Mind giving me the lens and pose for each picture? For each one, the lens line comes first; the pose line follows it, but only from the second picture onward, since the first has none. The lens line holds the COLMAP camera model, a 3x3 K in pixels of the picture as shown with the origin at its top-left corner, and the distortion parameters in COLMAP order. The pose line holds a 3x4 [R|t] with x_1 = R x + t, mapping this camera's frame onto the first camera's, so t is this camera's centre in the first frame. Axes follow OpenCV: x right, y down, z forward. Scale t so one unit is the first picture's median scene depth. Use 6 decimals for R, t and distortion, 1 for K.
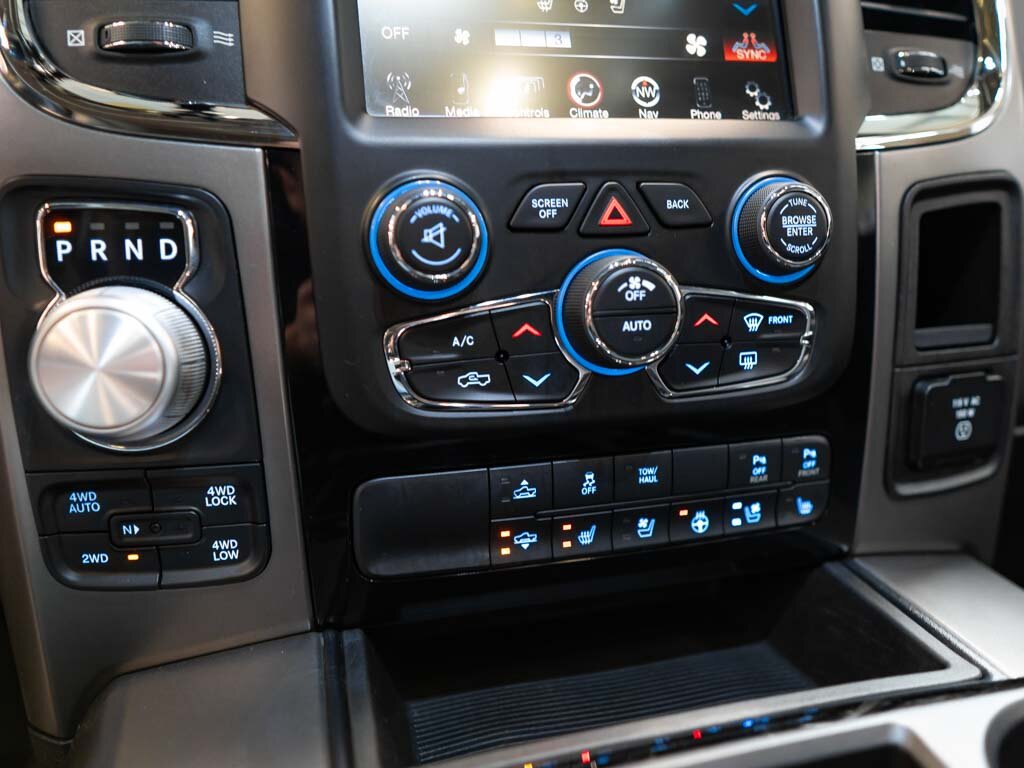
lens RADIAL K [[825.1, 0, 546.6], [0, 825.1, 386.3], [0, 0, 1]] dist [-0.002572, -0.003347]
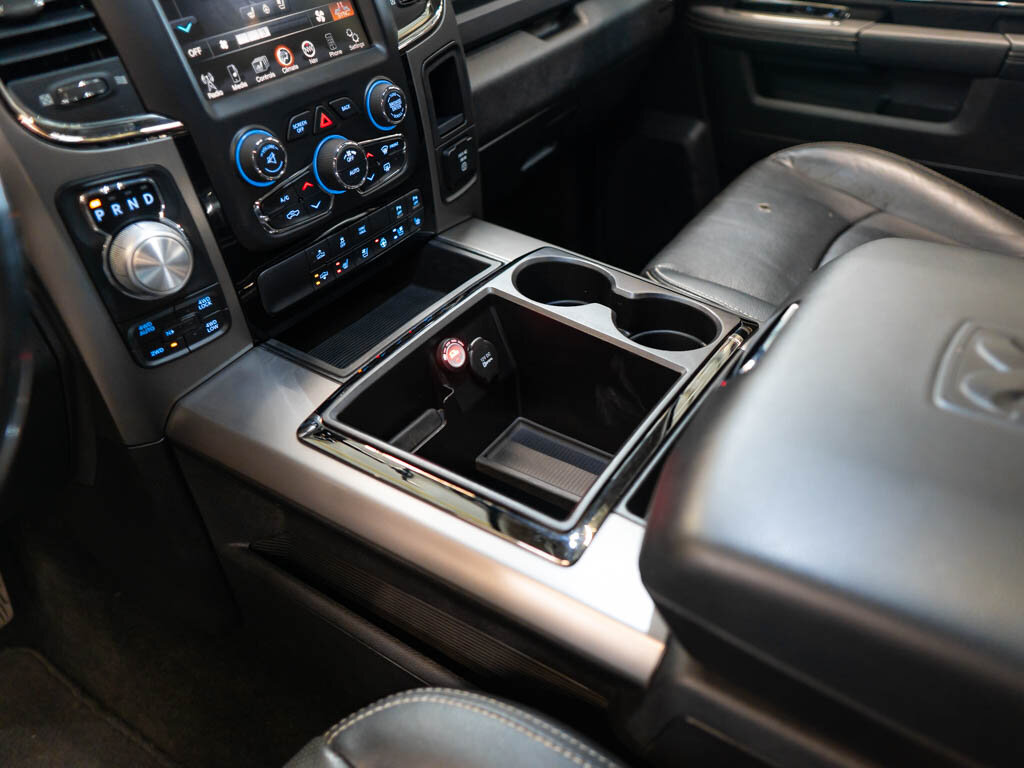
lens RADIAL K [[788.7, 0, 565.1], [0, 788.7, 383.1], [0, 0, 1]] dist [-0.007428, 0.000173]
pose [[0.742421, -0.410833, 0.529176, -0.821345], [0.167939, 0.878803, 0.446657, -0.416224], [-0.648543, -0.242738, 0.721437, -1.071466]]
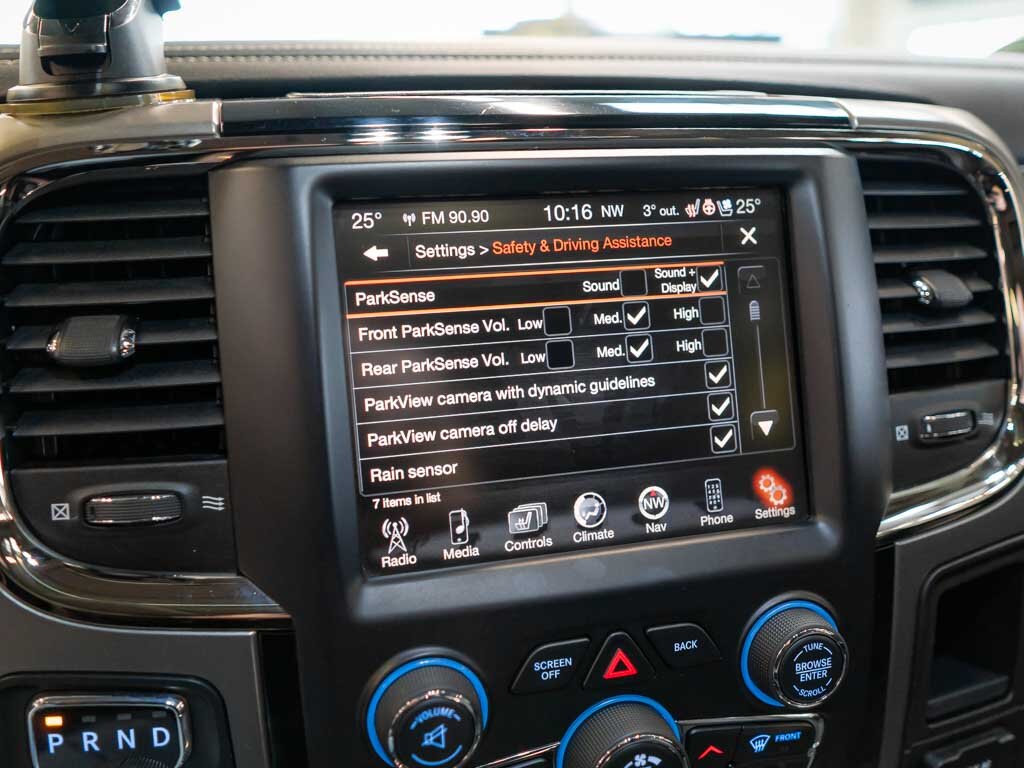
lens RADIAL K [[867.7, 0, 490.8], [0, 867.7, 383.7], [0, 0, 1]] dist [-0.001801, -0.003587]
pose [[0.999638, 0.015264, -0.022142, -0.048568], [-0.013560, 0.997079, 0.075165, -0.596781], [0.023224, -0.074837, 0.996925, 0.019285]]
